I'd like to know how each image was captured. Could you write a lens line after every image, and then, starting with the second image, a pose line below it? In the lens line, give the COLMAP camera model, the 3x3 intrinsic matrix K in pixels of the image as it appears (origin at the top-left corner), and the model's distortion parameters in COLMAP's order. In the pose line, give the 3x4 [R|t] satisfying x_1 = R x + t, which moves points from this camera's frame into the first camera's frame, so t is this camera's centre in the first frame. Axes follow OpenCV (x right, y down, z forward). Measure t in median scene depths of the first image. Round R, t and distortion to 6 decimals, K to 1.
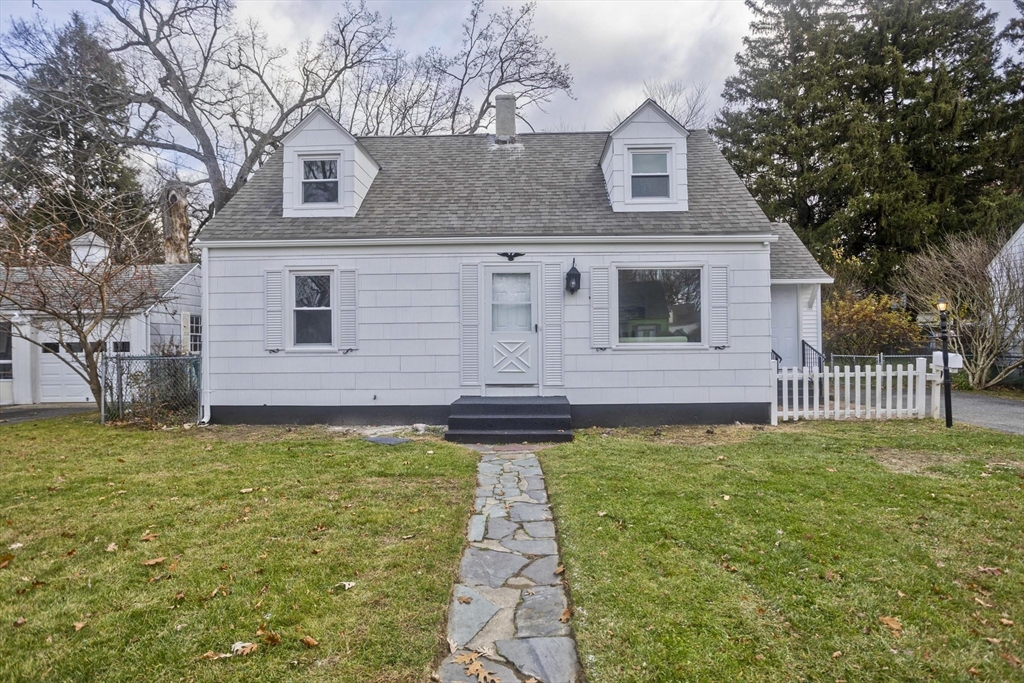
lens RADIAL K [[562.2, 0, 512.0], [0, 562.2, 341.5], [0, 0, 1]] dist [-0.004944, -0.000714]
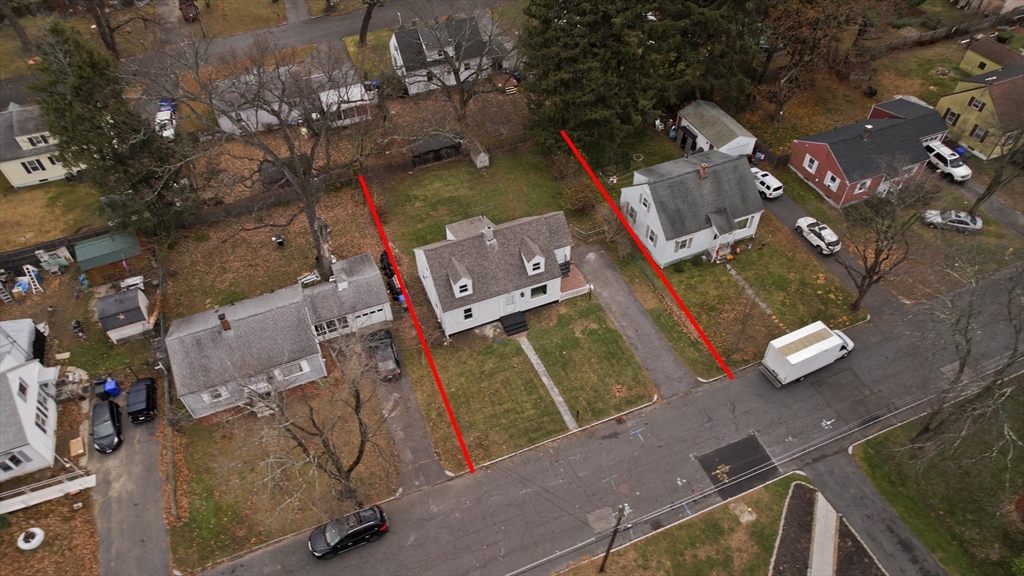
lens RADIAL K [[654.3, 0, 505.2], [0, 654.3, 292.3], [0, 0, 1]] dist [-0.077983, 0.073621]
pose [[0.913152, -0.305249, 0.270142, -1.446352], [0.012988, 0.684183, 0.729195, -3.981794], [-0.407412, -0.662357, 0.628727, -2.279340]]
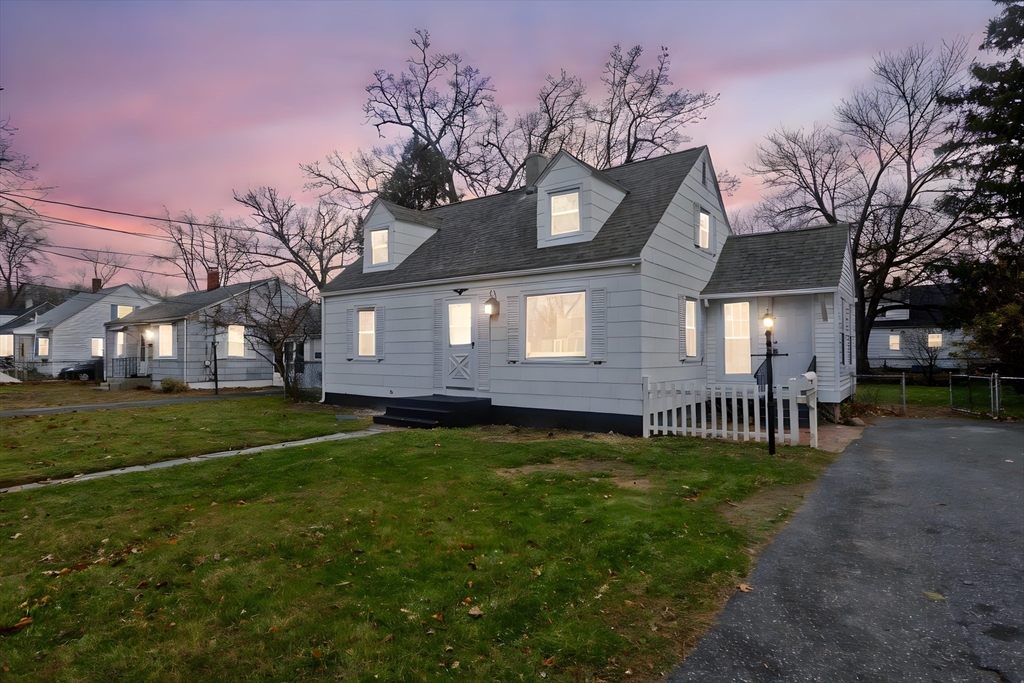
lens RADIAL K [[537.3, 0, 511.3], [0, 537.3, 330.4], [0, 0, 1]] dist [-0.002222, 0.000121]
pose [[0.812506, -0.015792, -0.582739, 0.835937], [-0.004177, 0.999450, -0.032910, -0.017200], [0.582938, 0.029174, 0.811992, 0.032529]]
